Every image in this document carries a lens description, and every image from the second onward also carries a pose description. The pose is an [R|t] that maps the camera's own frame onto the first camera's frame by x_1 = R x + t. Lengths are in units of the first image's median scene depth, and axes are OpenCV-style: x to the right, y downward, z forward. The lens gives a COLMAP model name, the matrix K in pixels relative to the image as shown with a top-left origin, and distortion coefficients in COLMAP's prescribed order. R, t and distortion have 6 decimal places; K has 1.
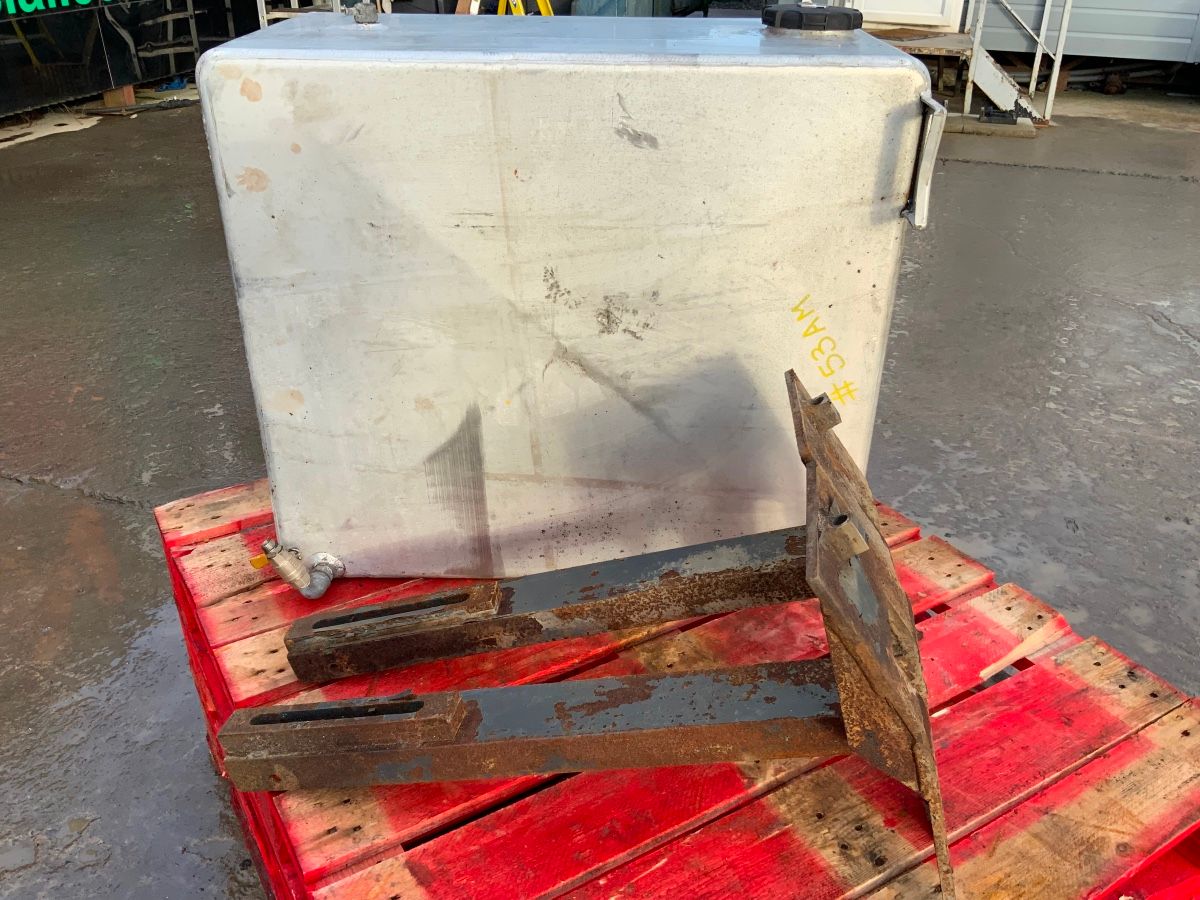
lens RADIAL K [[1011.7, 0, 600.0], [0, 1011.7, 450.0], [0, 0, 1]] dist [0.007533, -0.014851]
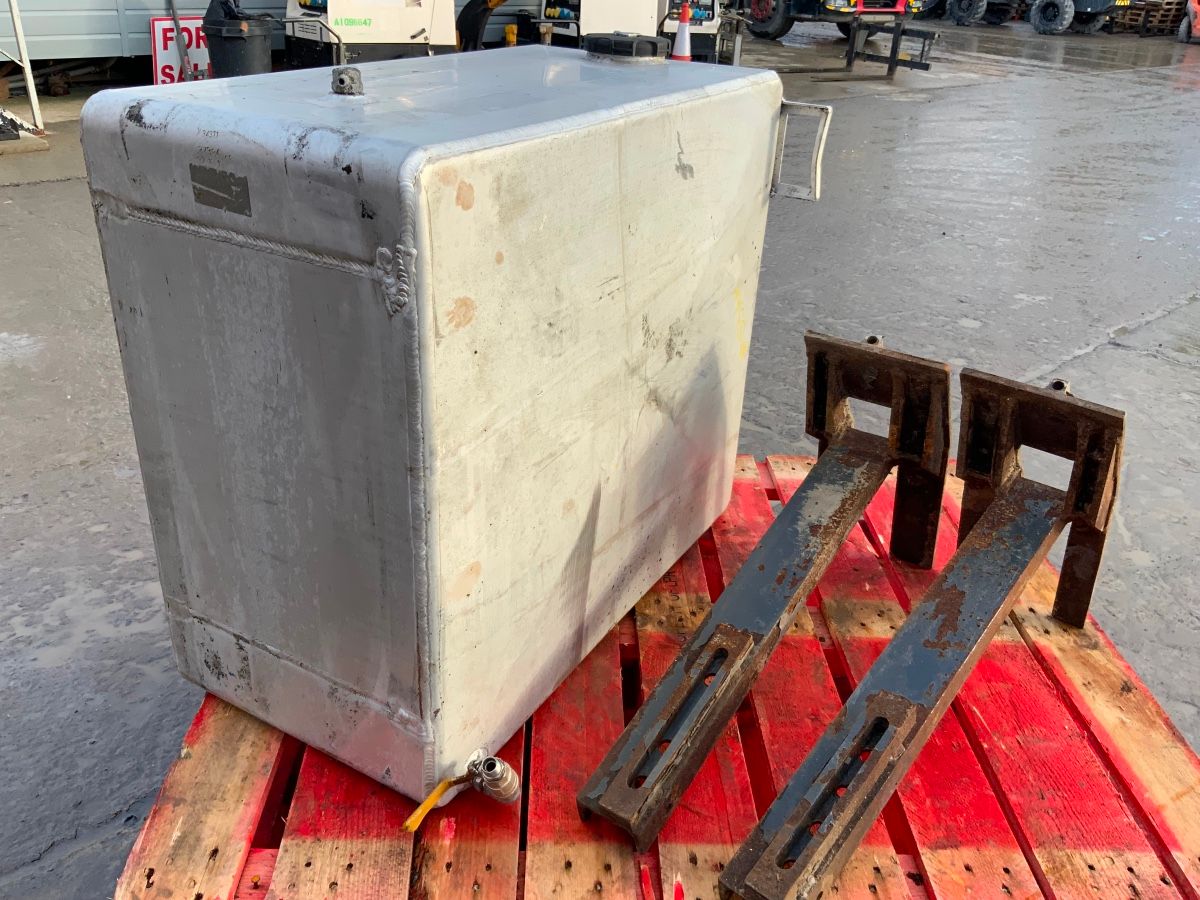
lens RADIAL K [[1011.7, 0, 600.0], [0, 1011.7, 450.0], [0, 0, 1]] dist [0.007533, -0.014851]
pose [[0.495135, -0.387171, 0.777779, -0.894472], [0.381690, 0.901135, 0.205592, -0.282723], [-0.780483, 0.195074, 0.593963, 0.478724]]
